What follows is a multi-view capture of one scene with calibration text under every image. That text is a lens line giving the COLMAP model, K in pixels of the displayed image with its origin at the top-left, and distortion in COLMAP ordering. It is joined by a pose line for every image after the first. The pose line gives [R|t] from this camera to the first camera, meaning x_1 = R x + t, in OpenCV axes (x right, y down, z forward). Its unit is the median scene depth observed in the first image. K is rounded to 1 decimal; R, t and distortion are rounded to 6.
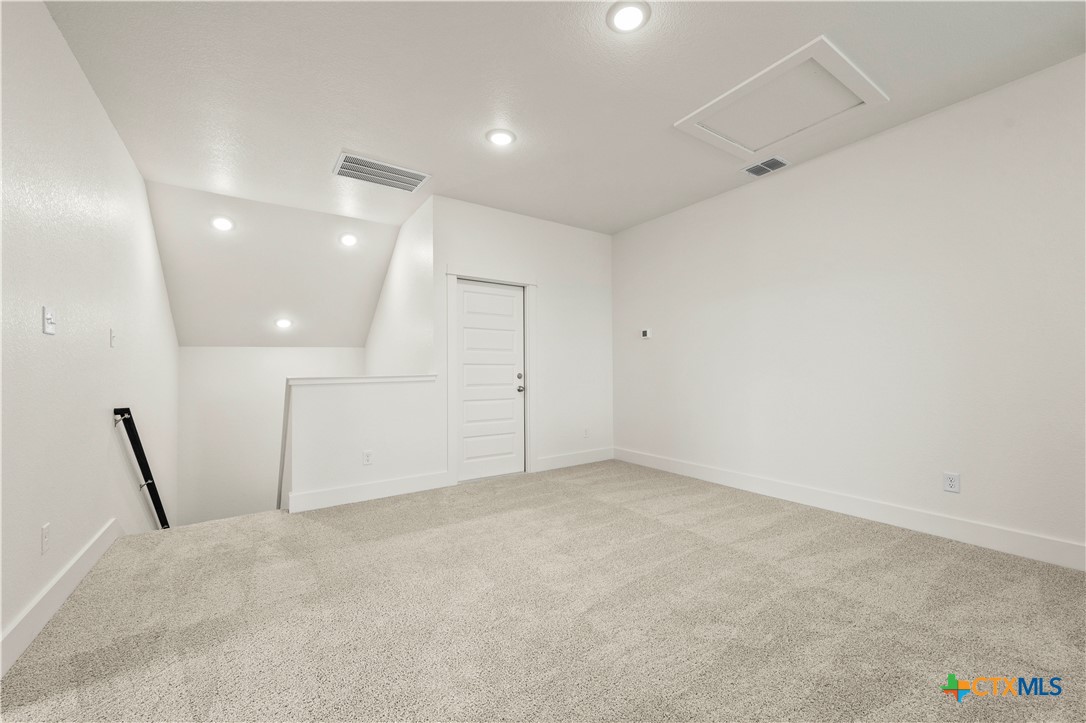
lens RADIAL K [[428.7, 0, 551.6], [0, 428.7, 363.4], [0, 0, 1]] dist [-0.001549, 0.000060]
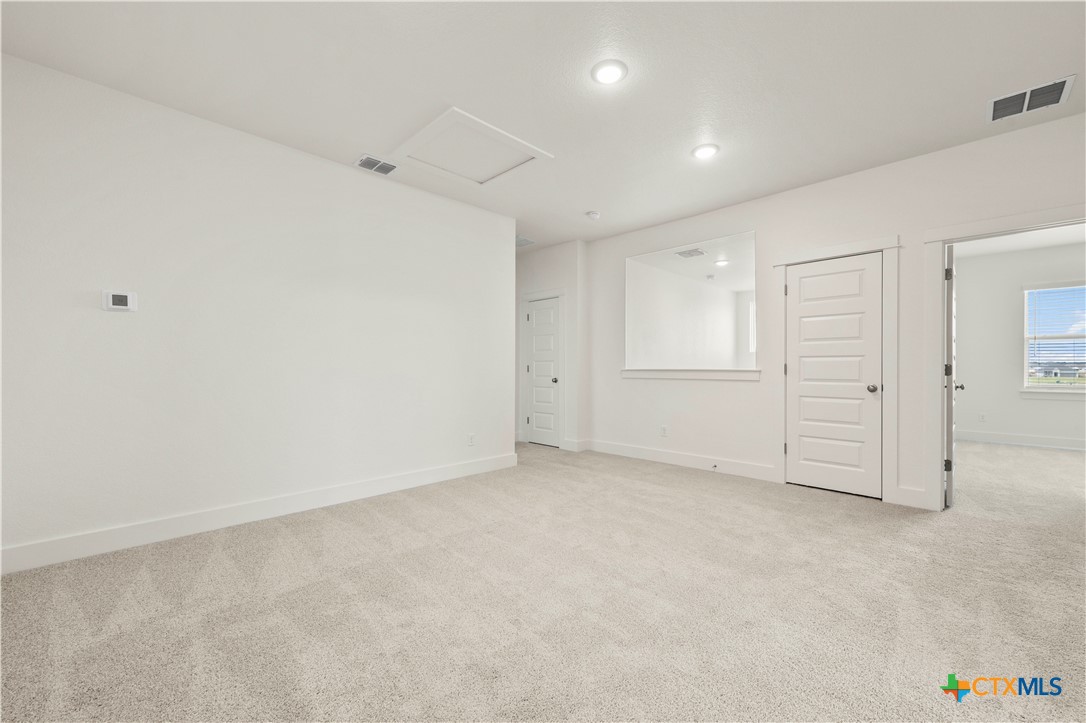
lens RADIAL K [[428.7, 0, 546.1], [0, 428.7, 366.9], [0, 0, 1]] dist [-0.001549, 0.000060]
pose [[-0.180243, 0.012312, 0.983545, -0.573745], [-0.013791, 0.999792, -0.015042, 0.020142], [-0.983525, -0.016275, -0.180036, 0.826379]]
